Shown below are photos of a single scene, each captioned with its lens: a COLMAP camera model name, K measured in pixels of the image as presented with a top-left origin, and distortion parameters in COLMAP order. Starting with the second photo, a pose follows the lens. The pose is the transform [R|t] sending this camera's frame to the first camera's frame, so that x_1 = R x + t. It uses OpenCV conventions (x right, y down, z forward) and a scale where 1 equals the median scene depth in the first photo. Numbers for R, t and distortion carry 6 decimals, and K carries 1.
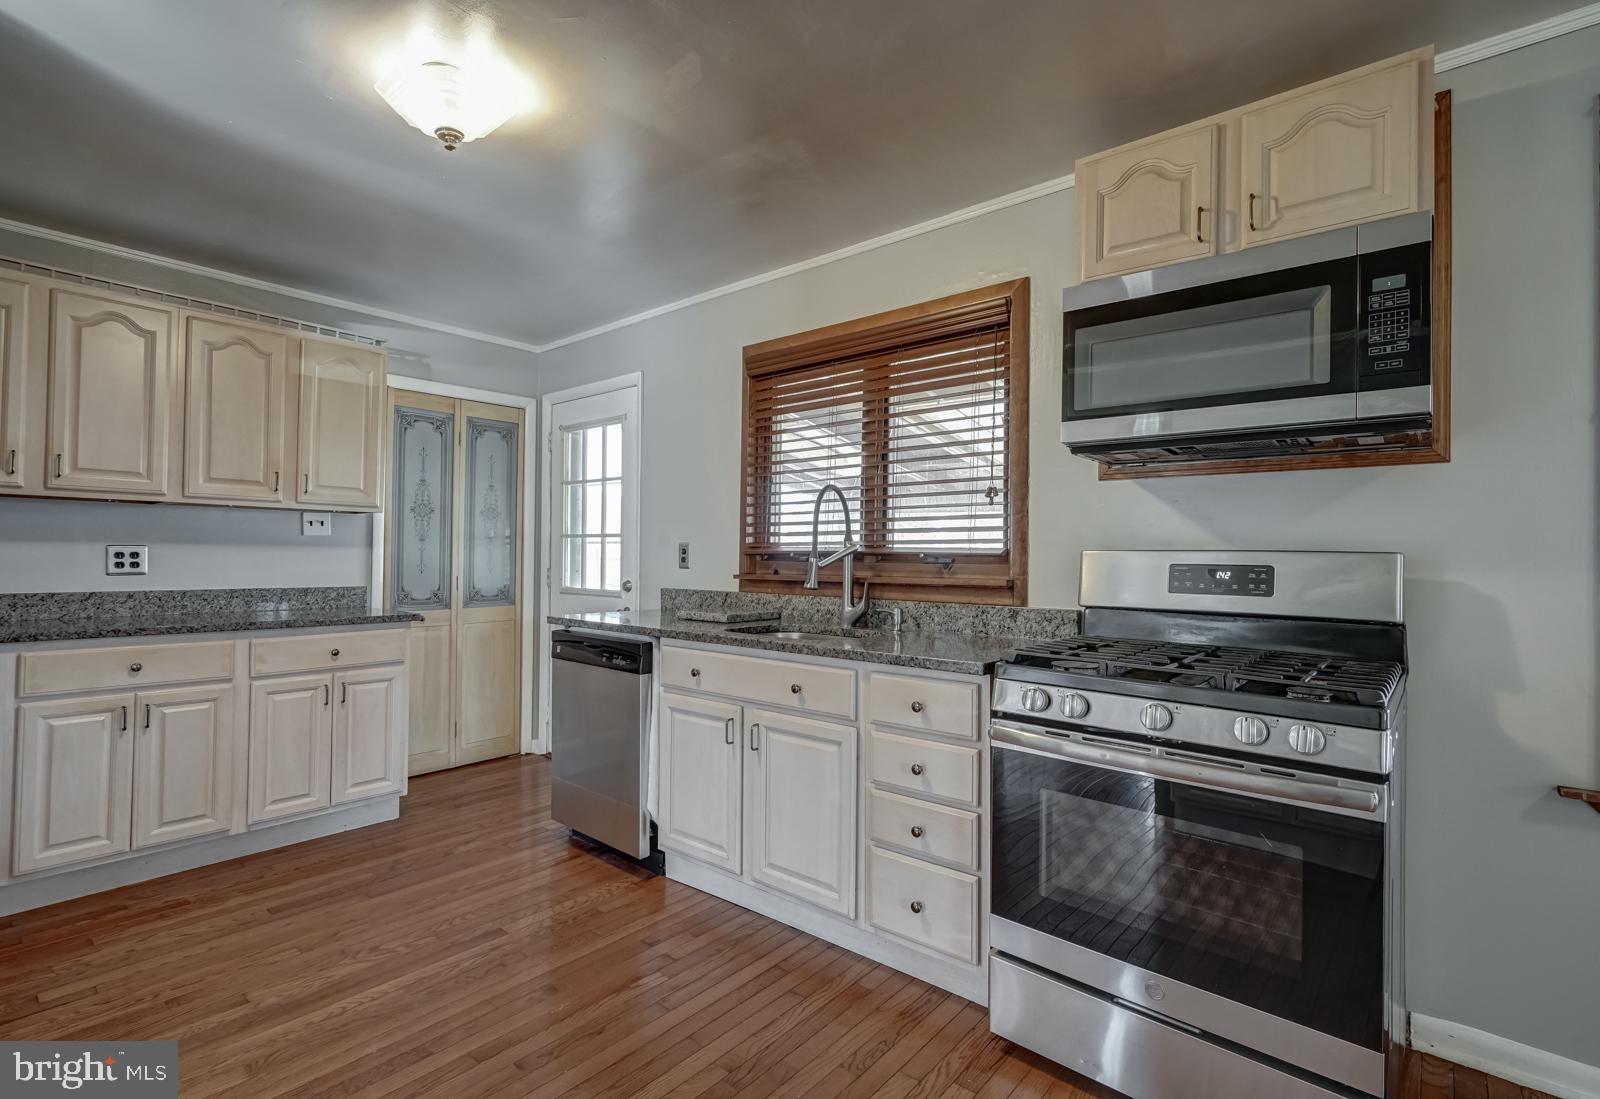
lens RADIAL K [[755.5, 0, 806.4], [0, 755.5, 548.0], [0, 0, 1]] dist [-0.001897, 0.002438]
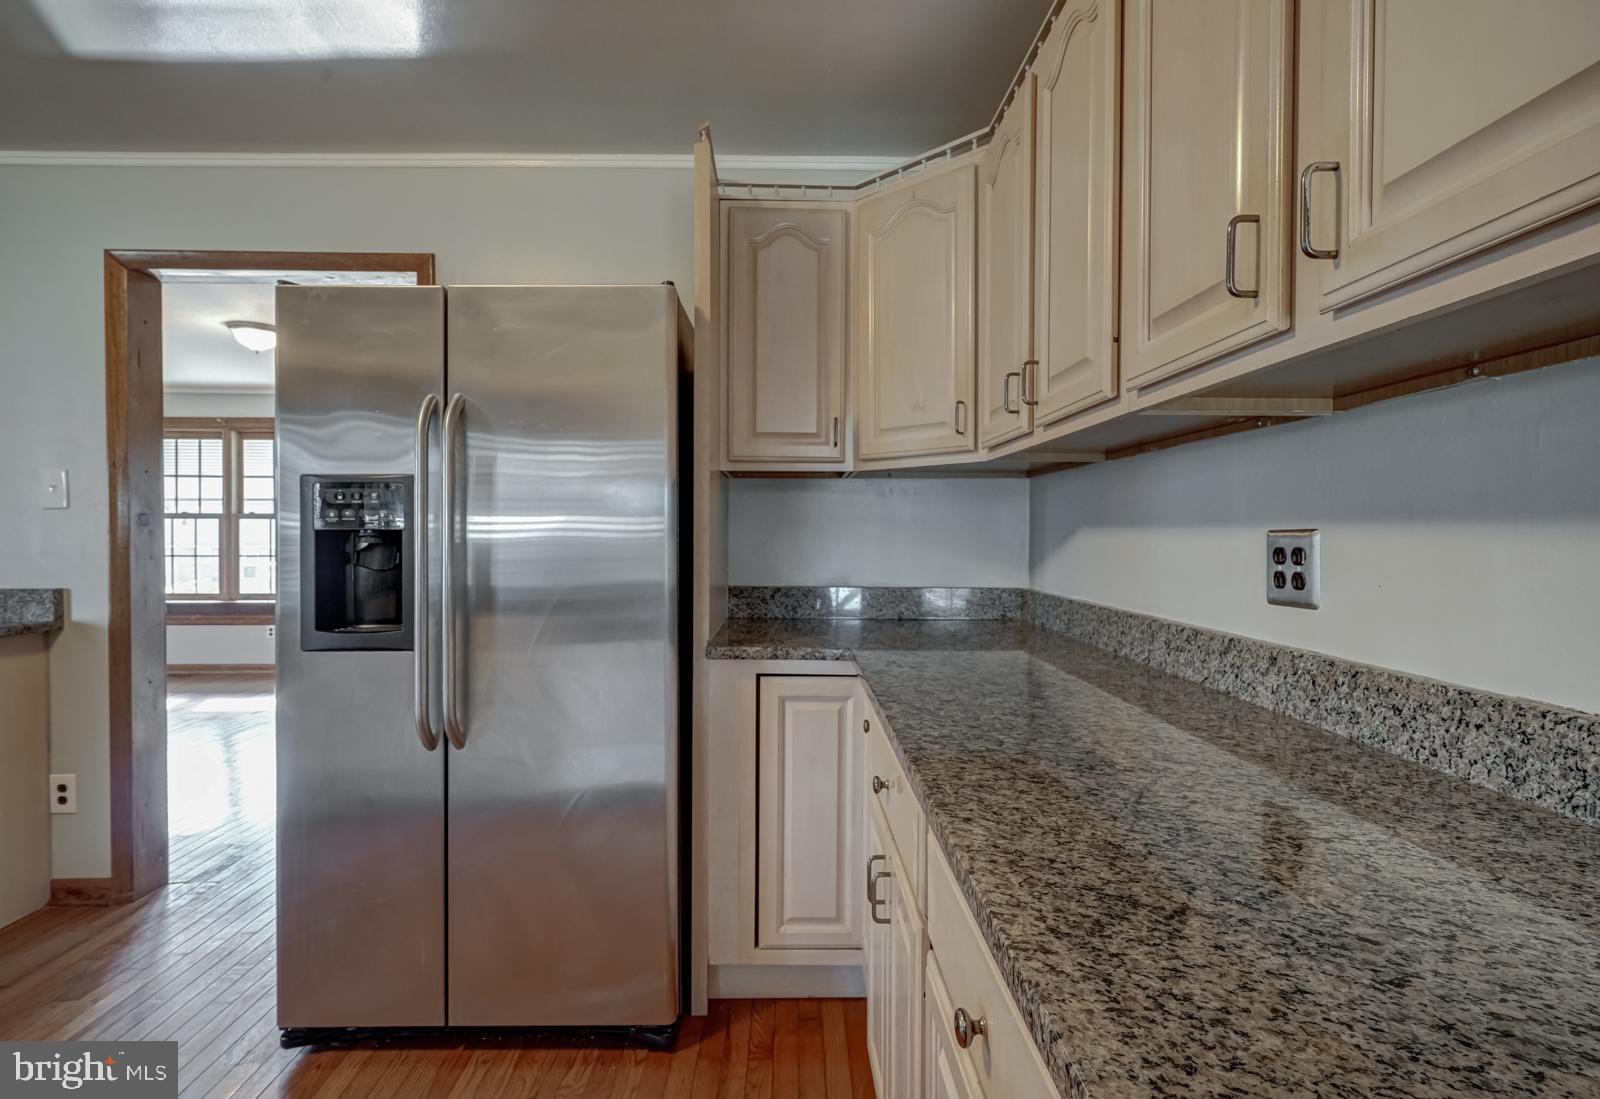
lens RADIAL K [[755.5, 0, 801.9], [0, 755.5, 547.5], [0, 0, 1]] dist [-0.001897, 0.002438]
pose [[-0.741581, -0.003165, -0.670856, -0.488685], [-0.004015, 0.999992, -0.000280, 0.007168], [0.670852, 0.002486, -0.741587, 1.221057]]
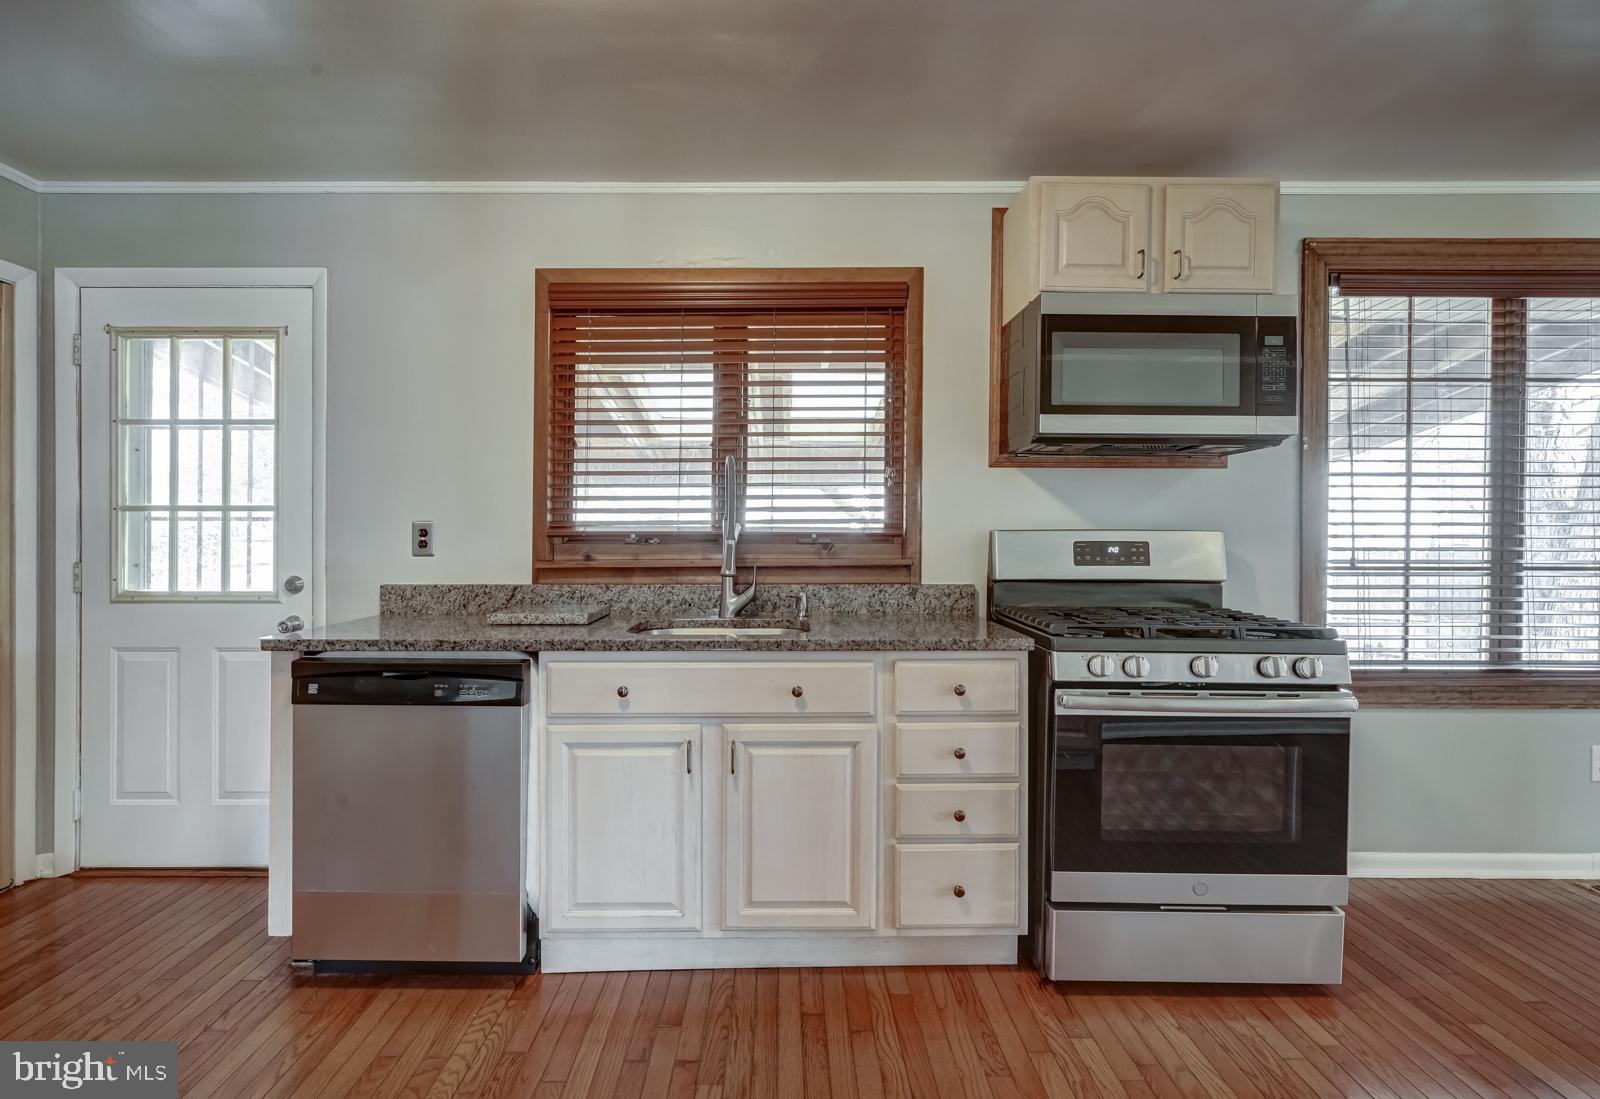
lens RADIAL K [[755.5, 0, 792.9], [0, 755.5, 540.2], [0, 0, 1]] dist [-0.001897, 0.002438]
pose [[0.761612, -0.014191, 0.647878, -0.464274], [0.000653, 0.999776, 0.021132, -0.004545], [-0.648033, -0.015672, 0.761451, 0.279188]]
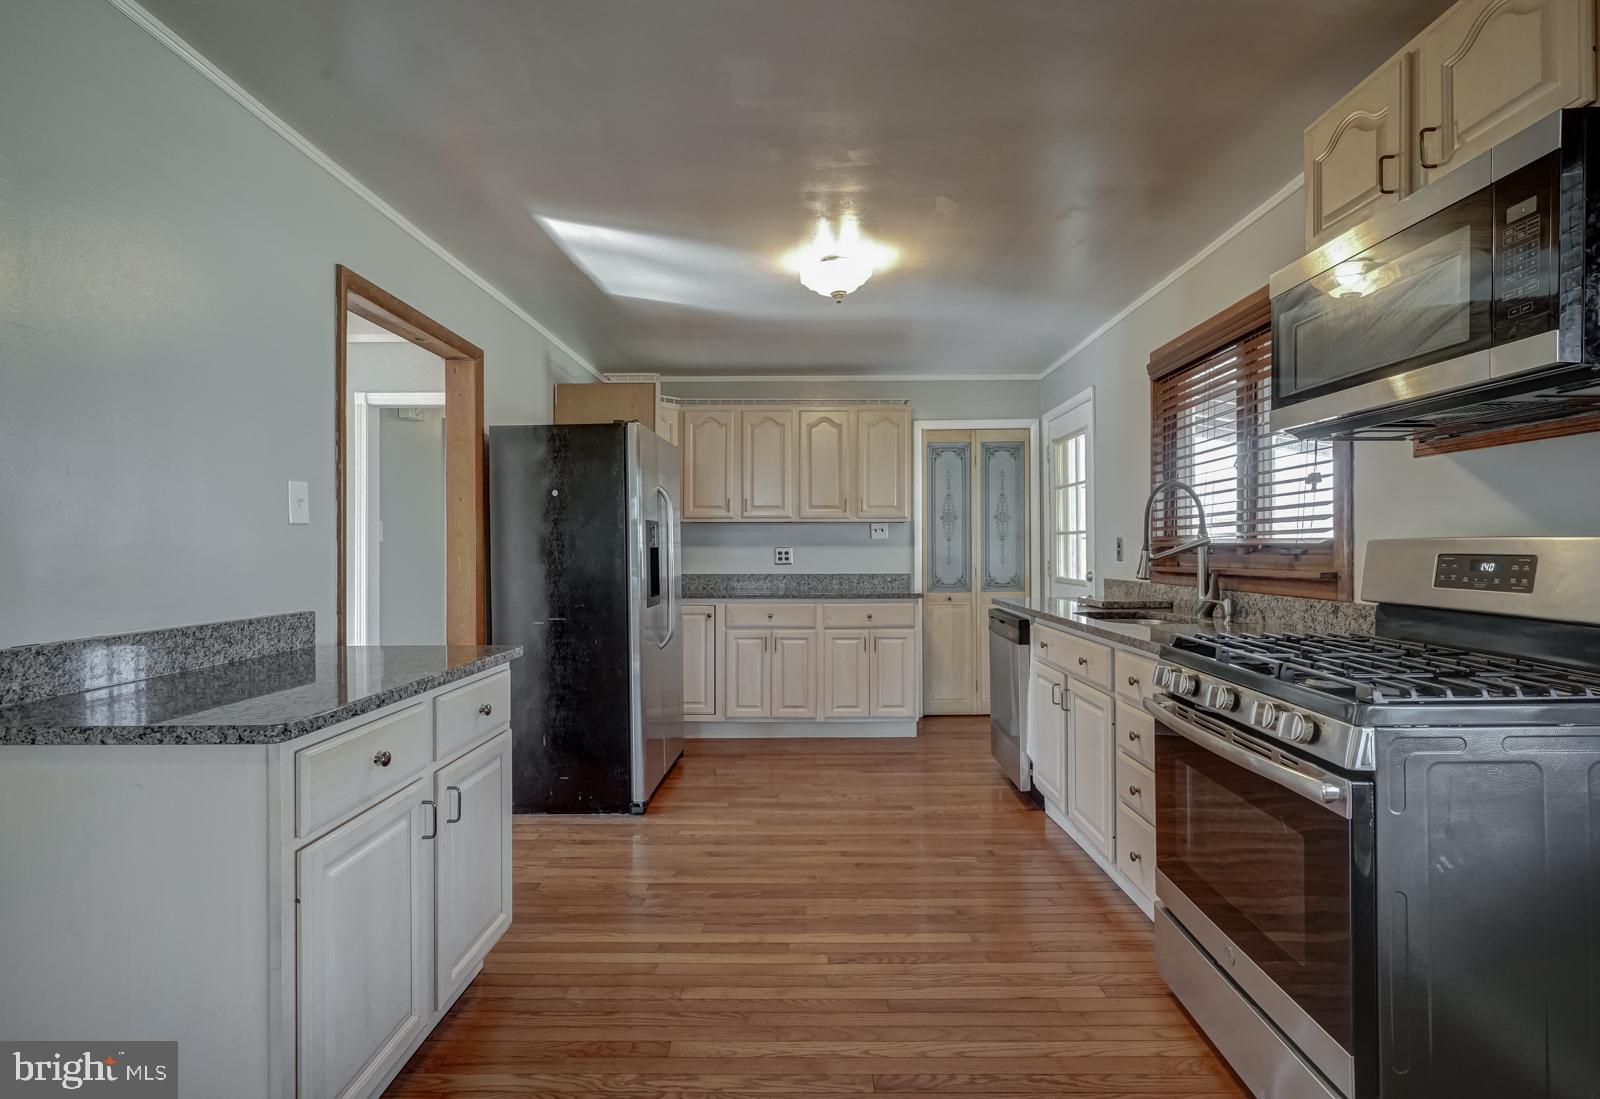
lens RADIAL K [[755.5, 0, 801.9], [0, 755.5, 547.1], [0, 0, 1]] dist [-0.001897, 0.002438]
pose [[0.635925, -0.014563, -0.771613, 0.505124], [0.019744, 0.999802, -0.002597, 0.001186], [0.771498, -0.013583, 0.636087, -0.074184]]
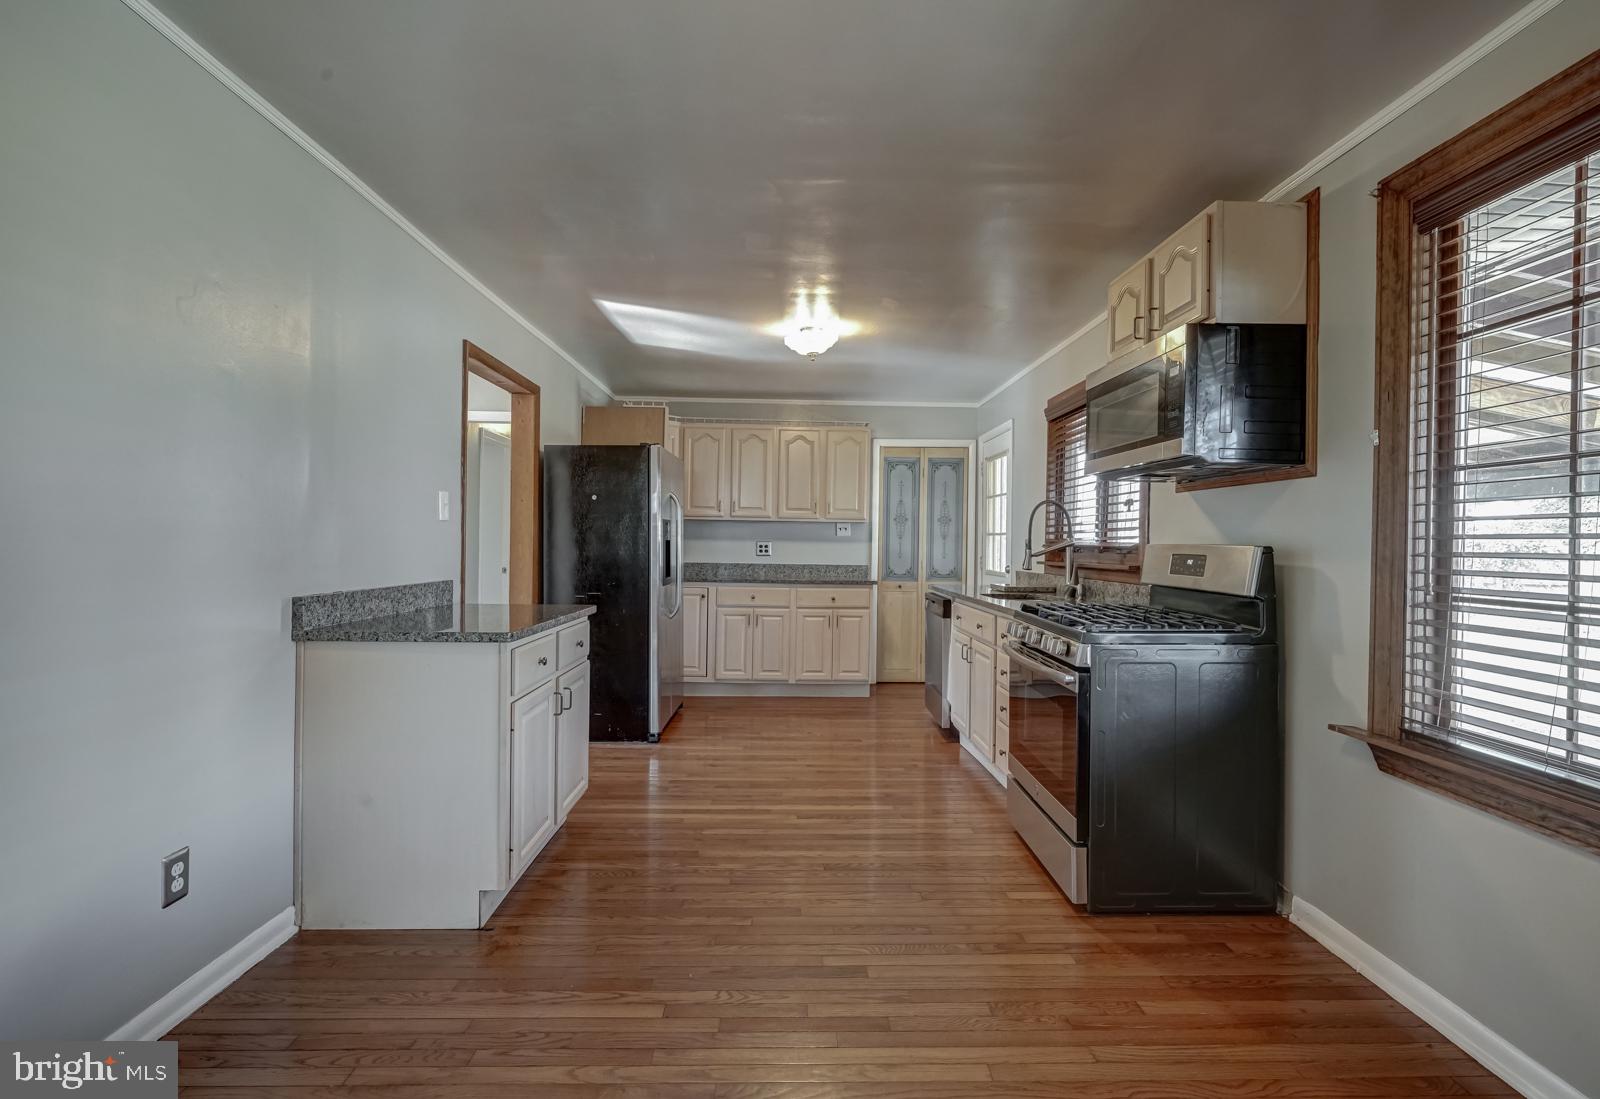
lens RADIAL K [[755.5, 0, 803.1], [0, 755.5, 547.3], [0, 0, 1]] dist [-0.001897, 0.002438]
pose [[0.666018, 0.003526, -0.745927, 0.793759], [0.001452, 0.999981, 0.006023, -0.000433], [0.745934, -0.005095, 0.666001, -0.334595]]
